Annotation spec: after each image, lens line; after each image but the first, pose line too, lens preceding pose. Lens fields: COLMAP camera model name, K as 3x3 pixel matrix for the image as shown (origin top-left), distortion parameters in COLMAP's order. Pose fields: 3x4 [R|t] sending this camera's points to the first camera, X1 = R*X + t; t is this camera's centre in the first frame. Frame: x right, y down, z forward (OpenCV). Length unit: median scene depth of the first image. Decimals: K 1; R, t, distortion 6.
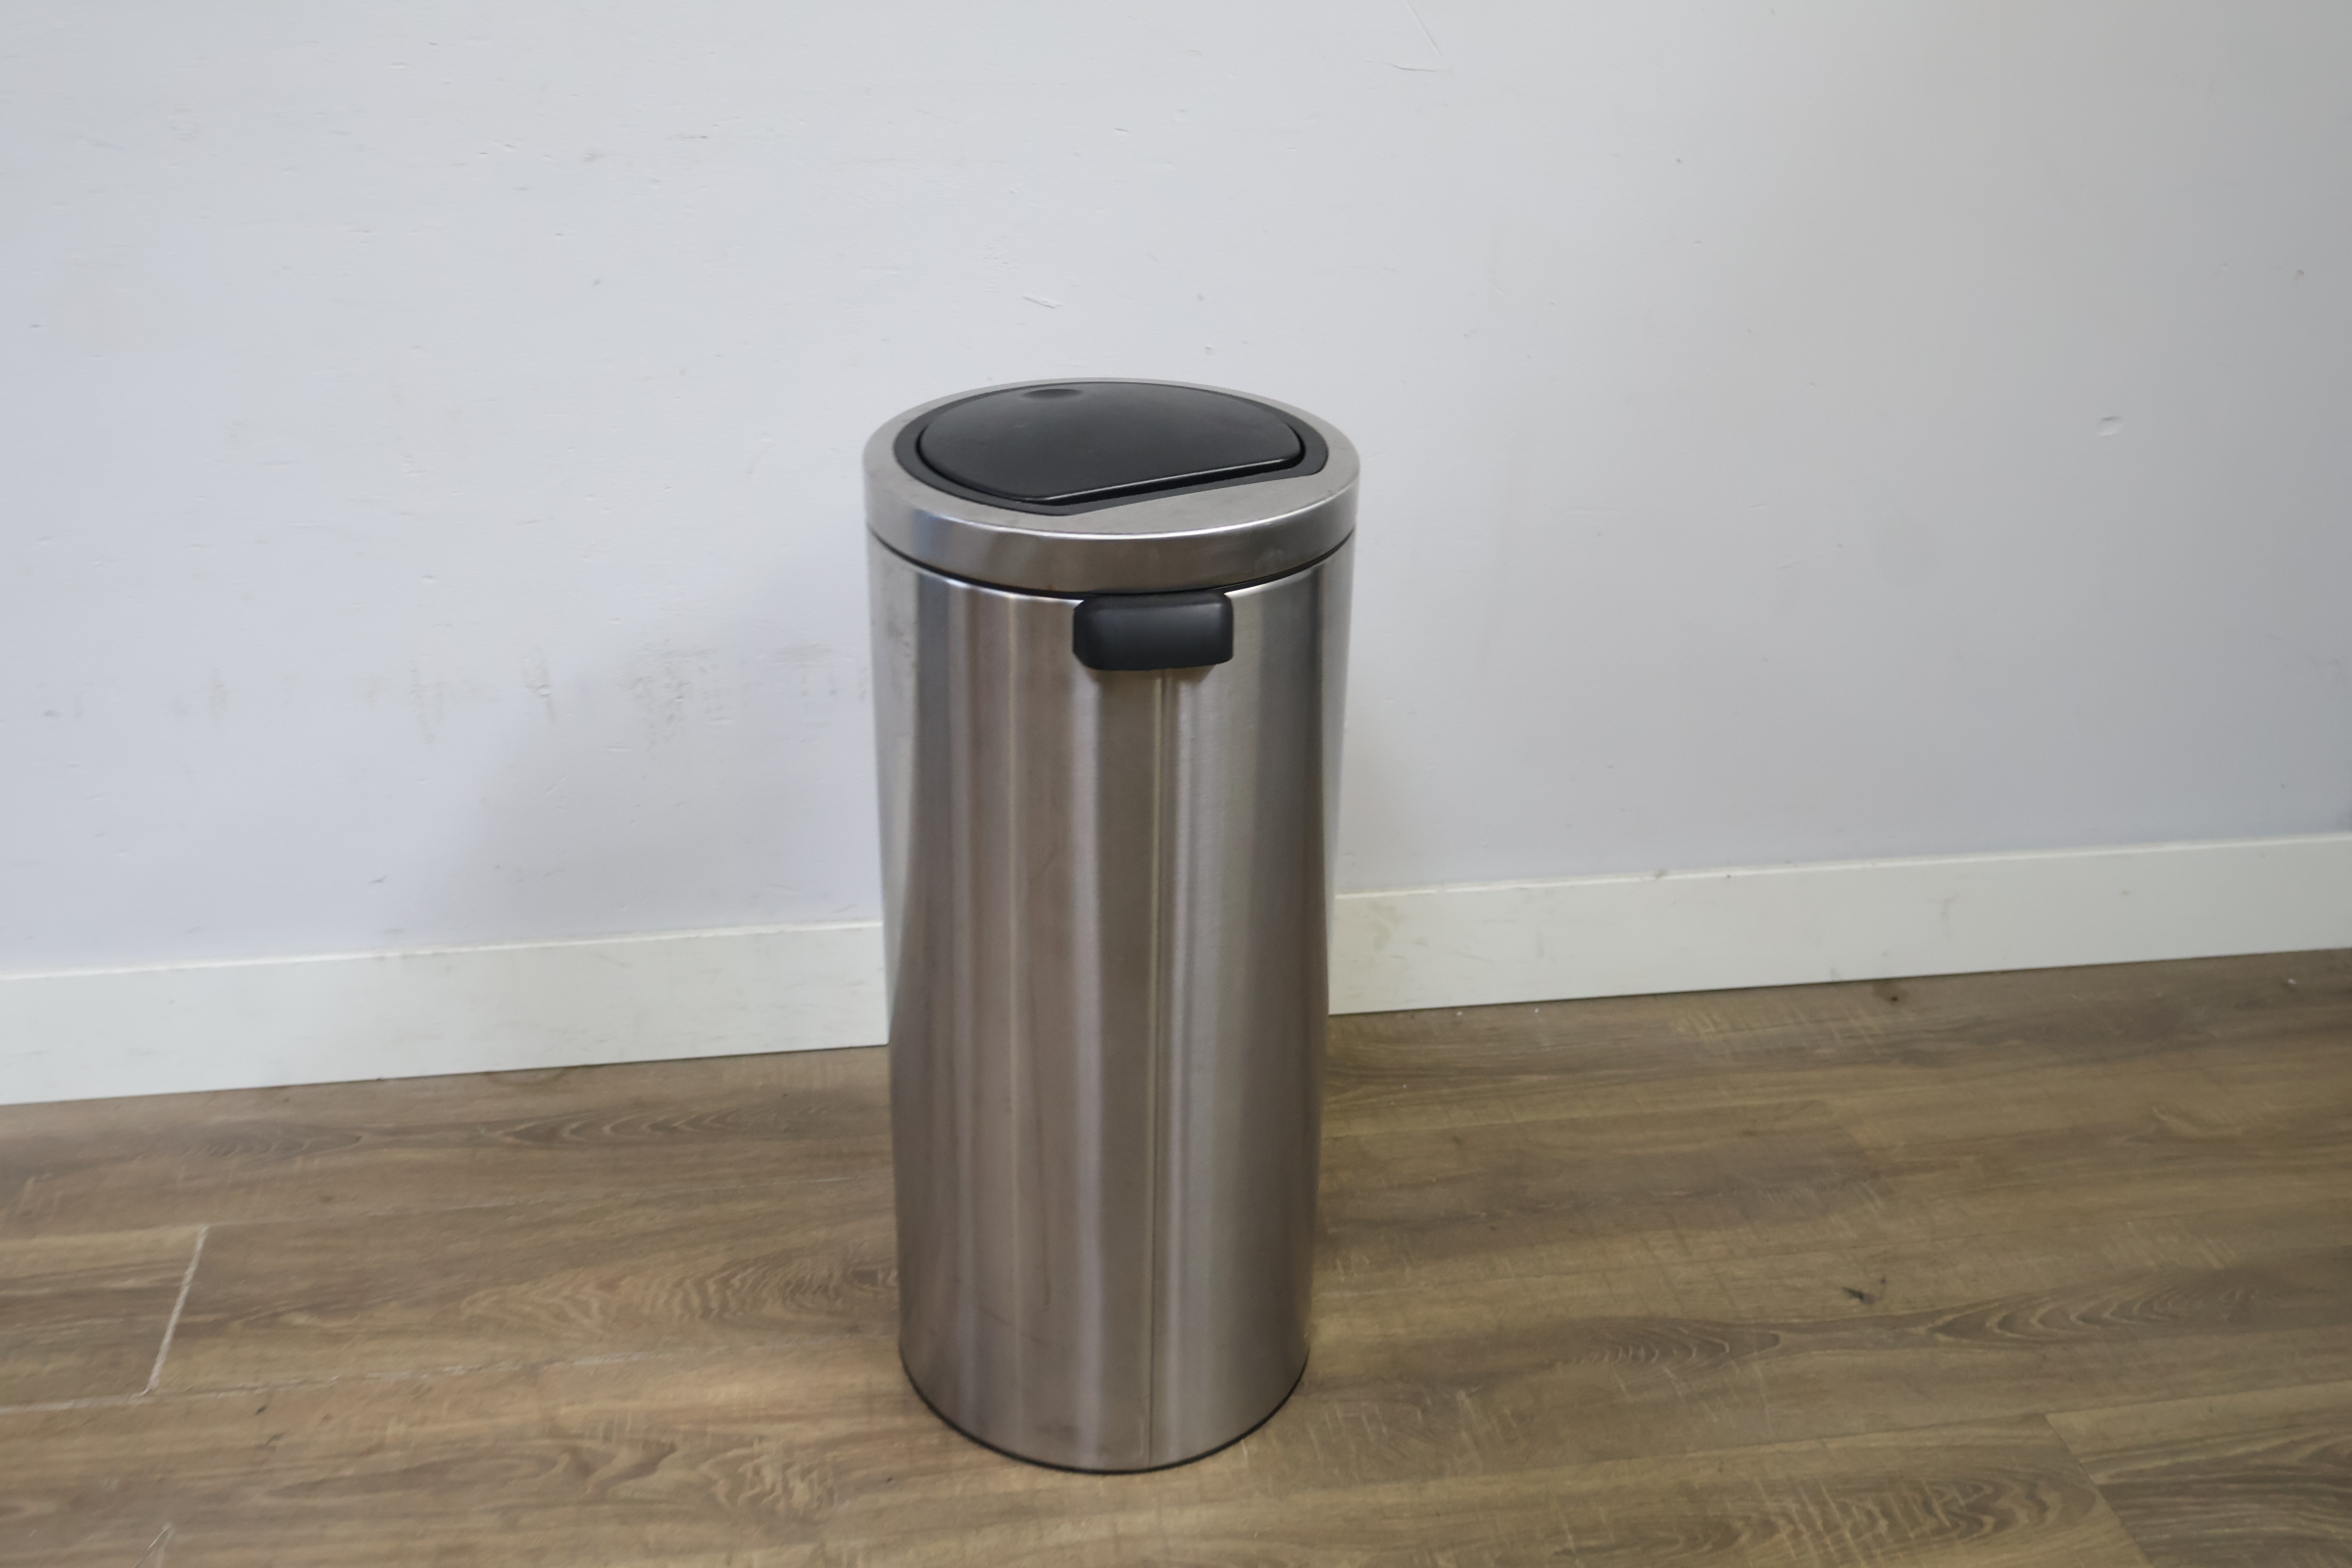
lens RADIAL K [[2357.8, 0, 1165.8], [0, 2357.8, 789.0], [0, 0, 1]] dist [-0.006883, 0.000000]
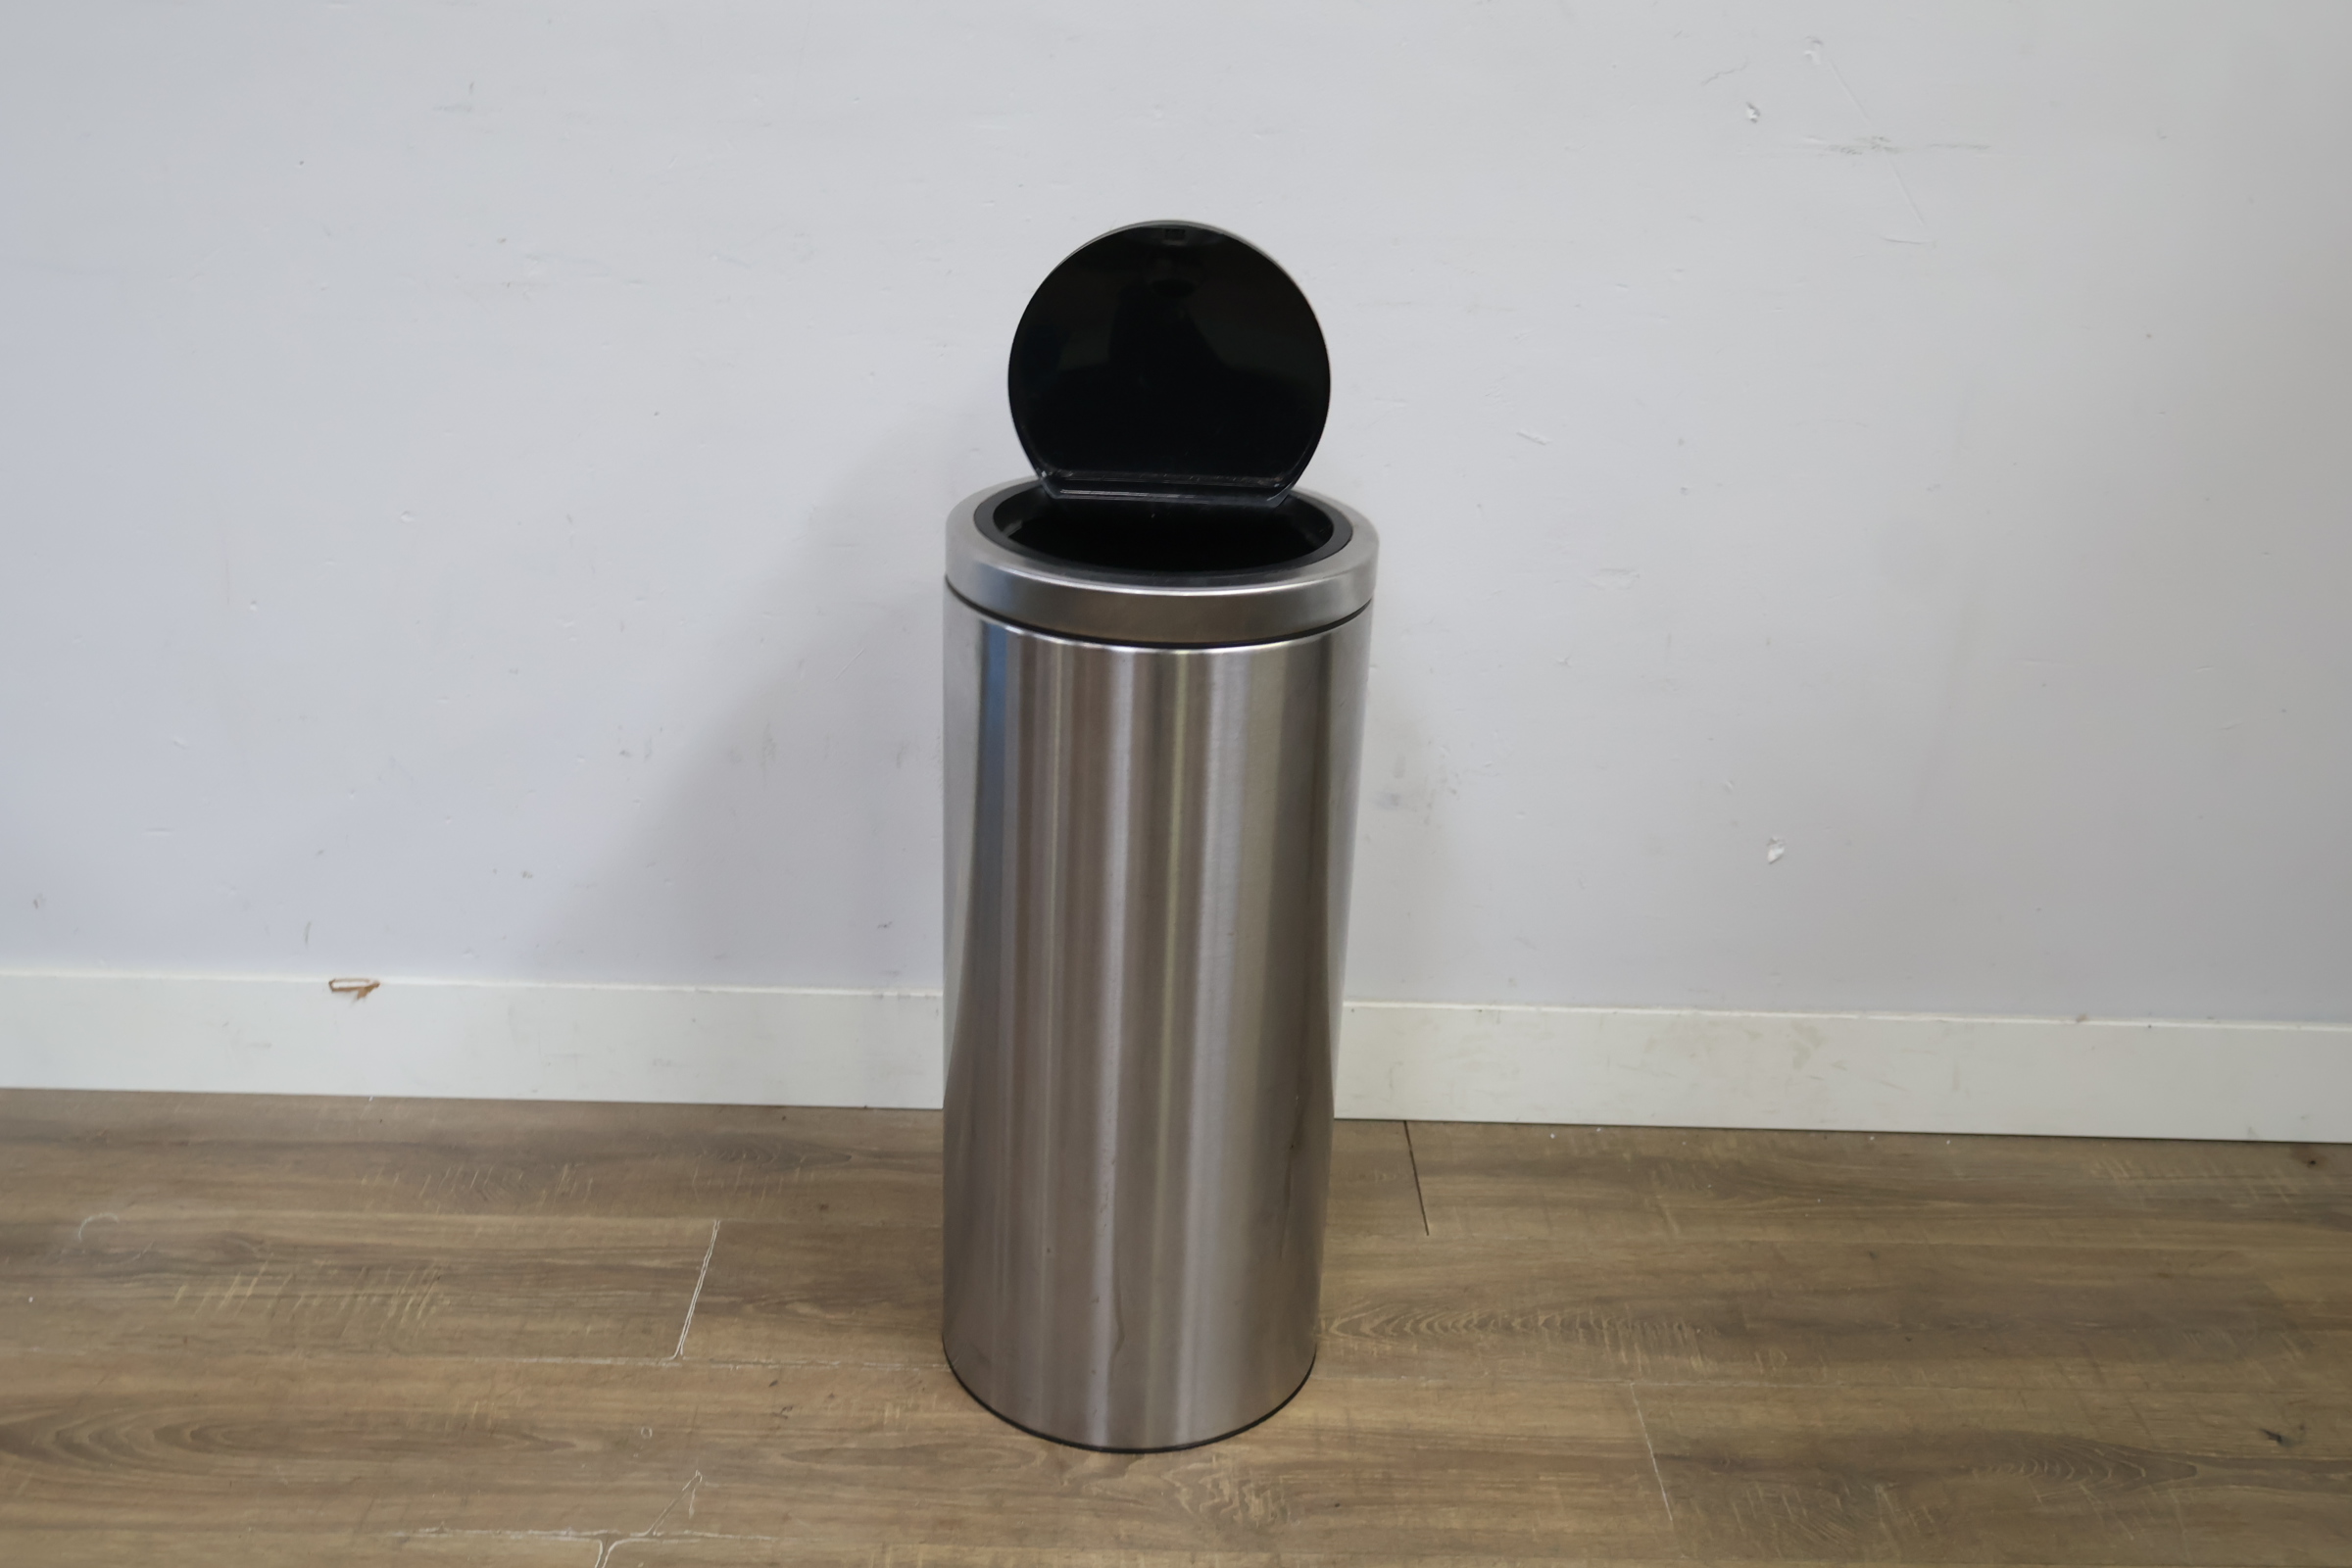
lens RADIAL K [[2357.8, 0, 1170.0], [0, 2357.8, 787.4], [0, 0, 1]] dist [-0.006883, 0.000000]
pose [[0.988840, 0.069178, -0.131949, -0.068639], [-0.077229, 0.995389, -0.056896, 0.030855], [0.127405, 0.066452, 0.989622, -0.094344]]
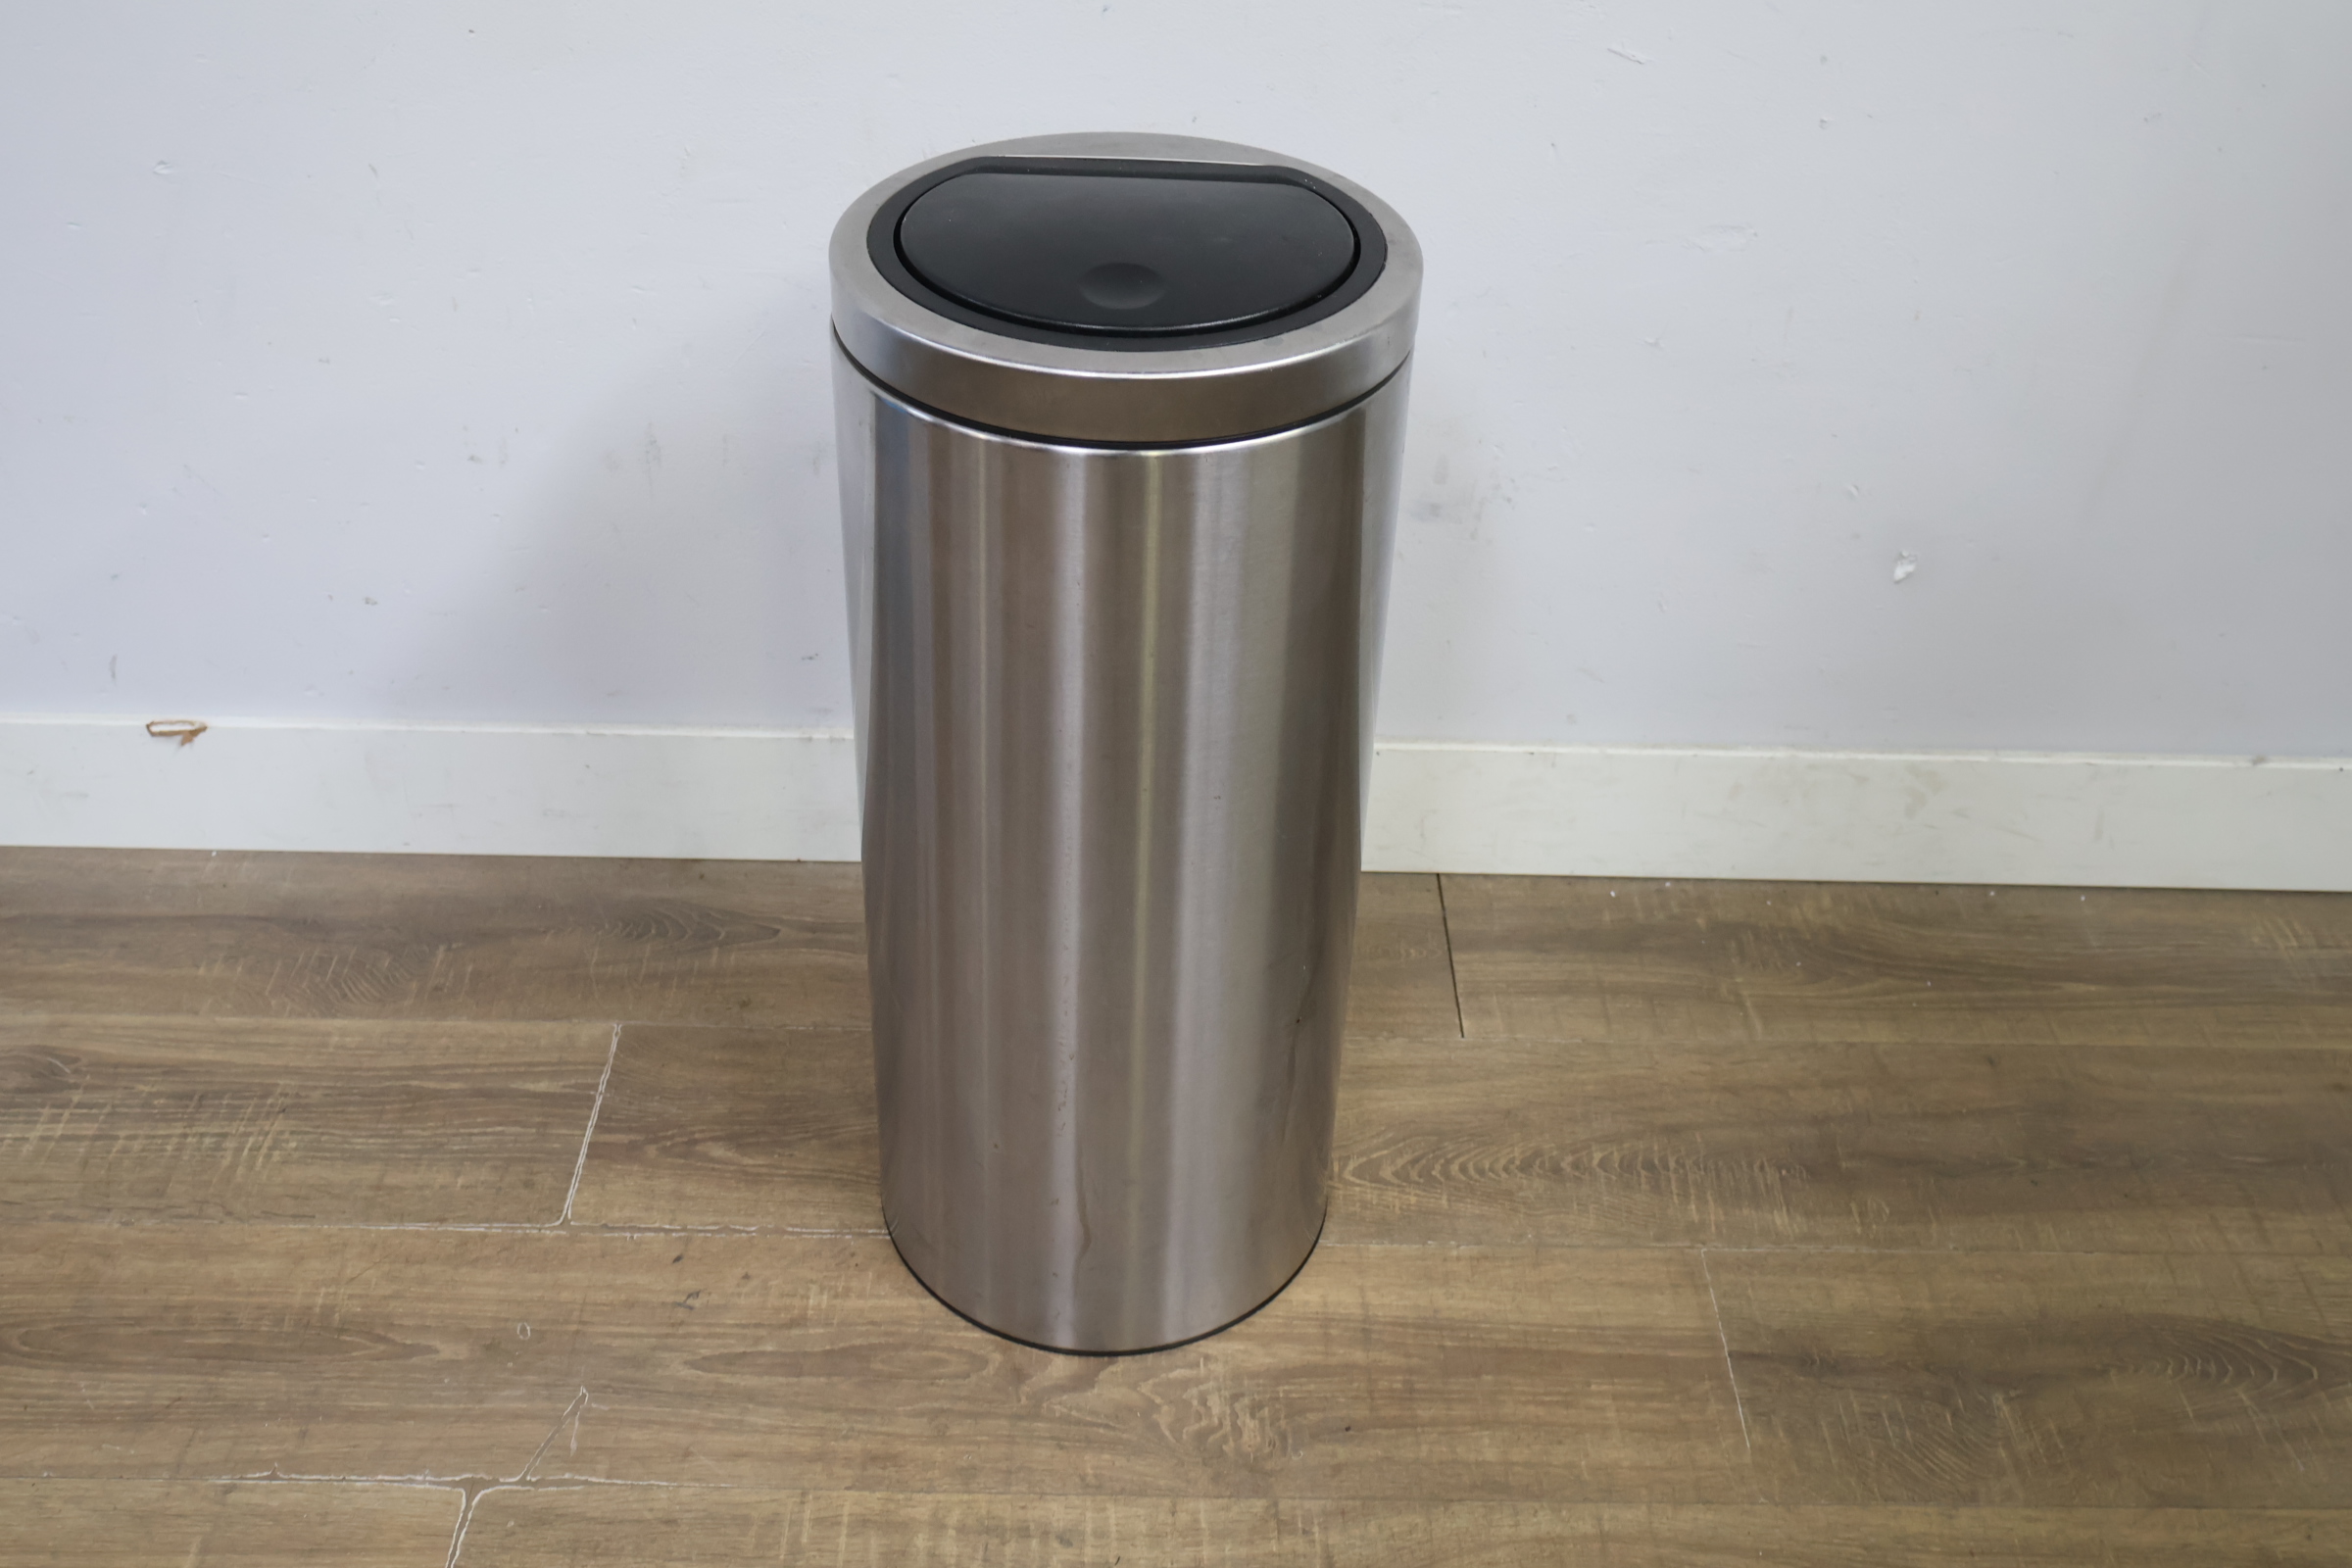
lens RADIAL K [[2357.8, 0, 1166.8], [0, 2357.8, 772.5], [0, 0, 1]] dist [-0.006883, 0.000000]
pose [[0.987271, 0.096992, -0.126053, -0.090253], [-0.074040, 0.981696, 0.175473, -0.099887], [0.140765, -0.163907, 0.976381, 0.140918]]
